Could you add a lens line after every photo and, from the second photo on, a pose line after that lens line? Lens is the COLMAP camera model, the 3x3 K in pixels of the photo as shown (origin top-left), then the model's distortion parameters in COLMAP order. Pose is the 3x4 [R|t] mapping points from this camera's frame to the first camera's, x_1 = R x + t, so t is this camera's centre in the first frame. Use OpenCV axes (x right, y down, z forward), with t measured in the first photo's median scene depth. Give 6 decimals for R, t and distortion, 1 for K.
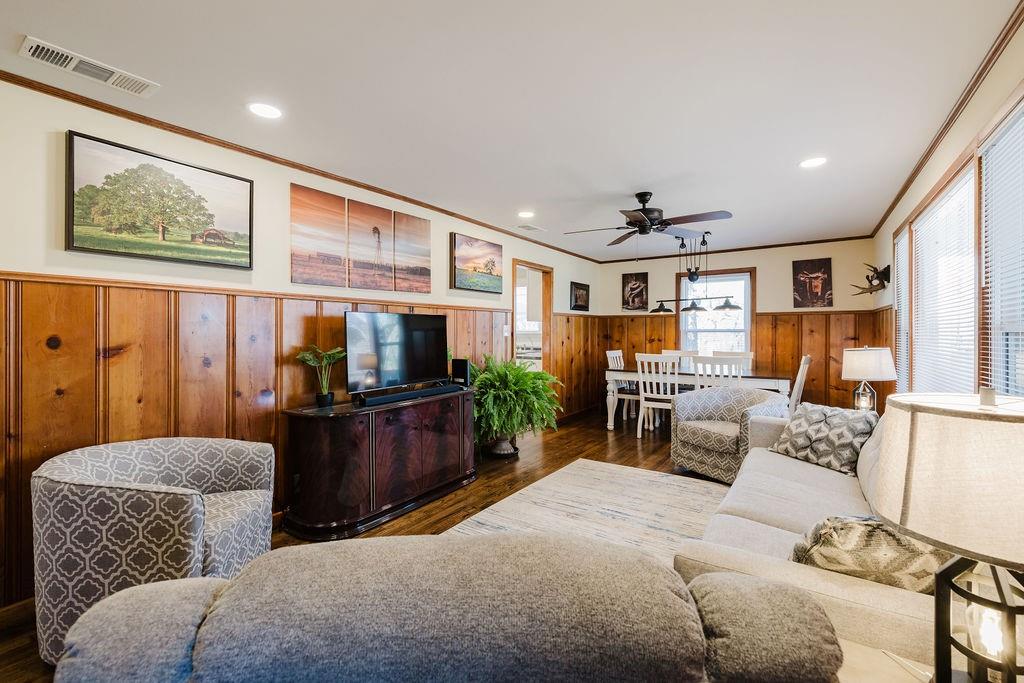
lens RADIAL K [[433.4, 0, 532.8], [0, 433.4, 331.0], [0, 0, 1]] dist [0.000870, 0.000186]
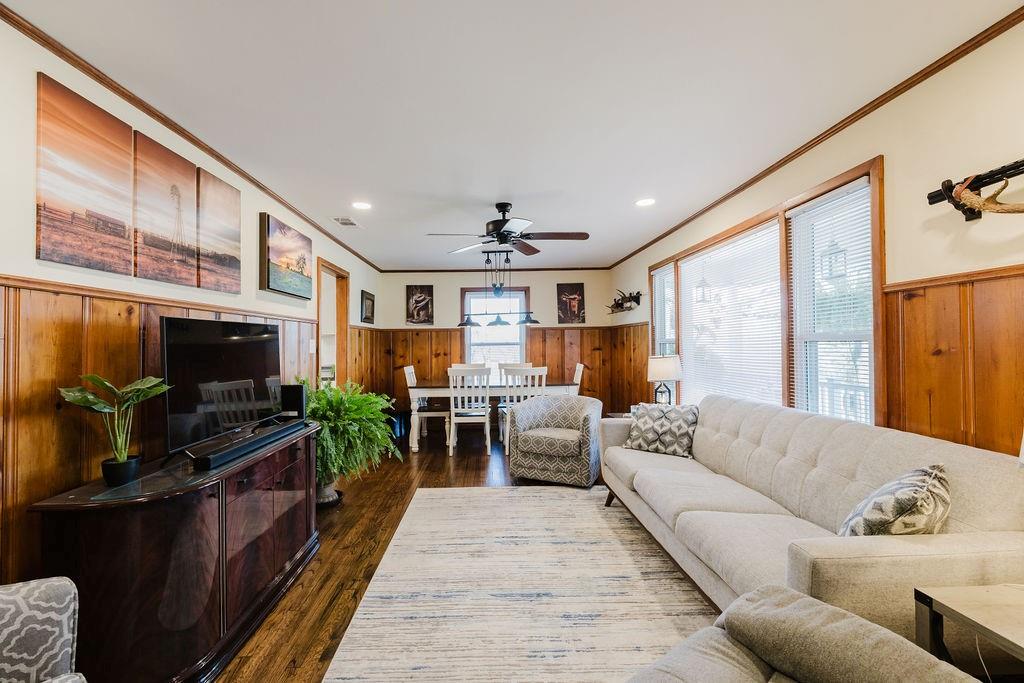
lens RADIAL K [[435.4, 0, 495.9], [0, 435.4, 338.3], [0, 0, 1]] dist [-0.000088, 0.000142]
pose [[0.829196, -0.003346, 0.558947, -0.288711], [0.013283, 0.999818, -0.013721, -0.000231], [-0.558800, 0.018802, 0.829090, 0.184842]]
